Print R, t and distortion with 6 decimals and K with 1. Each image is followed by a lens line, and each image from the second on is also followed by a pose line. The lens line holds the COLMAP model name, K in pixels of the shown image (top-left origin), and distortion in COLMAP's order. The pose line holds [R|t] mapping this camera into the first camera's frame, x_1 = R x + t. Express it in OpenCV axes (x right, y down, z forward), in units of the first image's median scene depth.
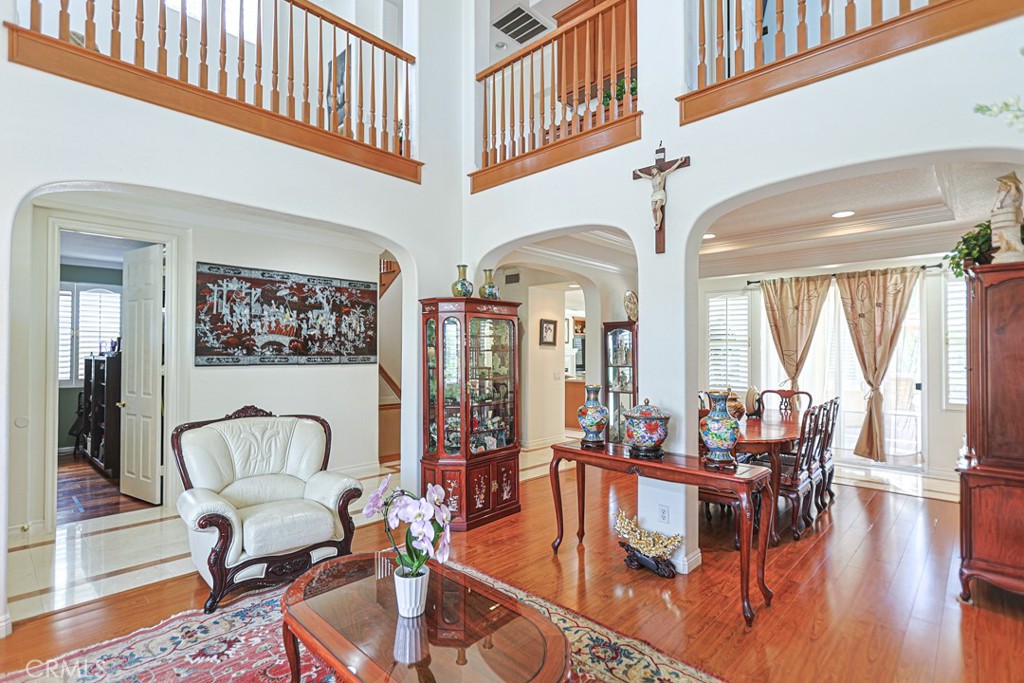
lens RADIAL K [[501.2, 0, 477.6], [0, 501.2, 350.8], [0, 0, 1]] dist [-0.005941, -0.000425]
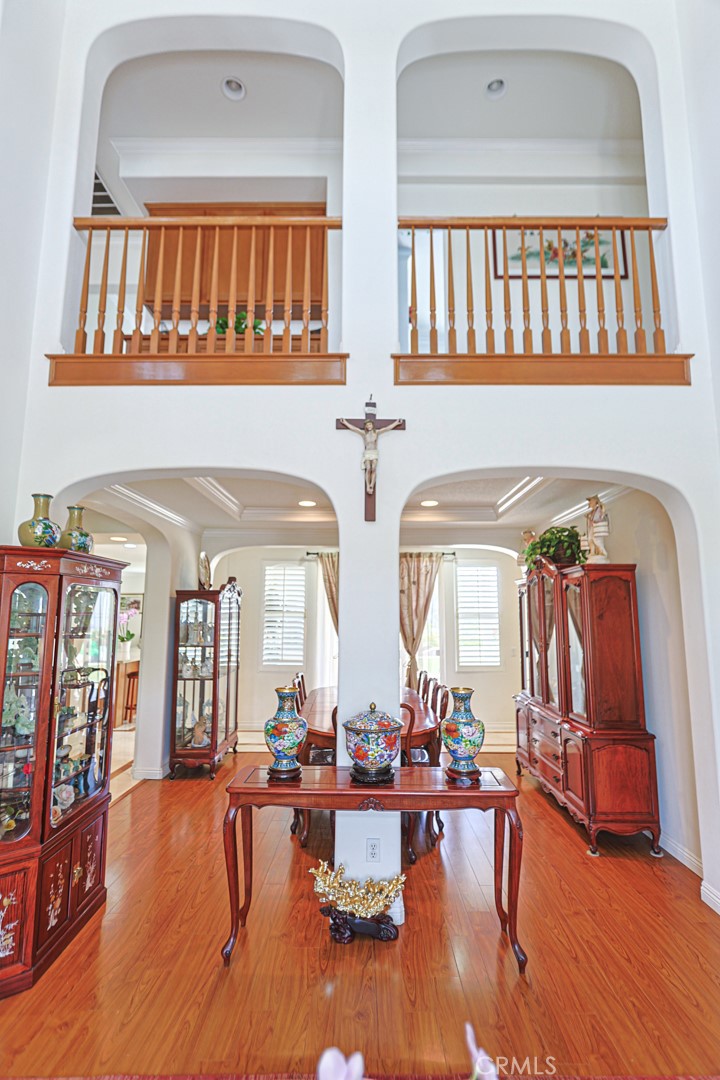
lens RADIAL K [[528.6, 0, 365.7], [0, 528.6, 541.2], [0, 0, 1]] dist [-0.005941, -0.000425]
pose [[0.696061, 0.095262, 0.711635, -0.201246], [0.000427, 0.991104, -0.133091, -0.031849], [-0.717982, 0.092943, 0.689828, 0.293192]]
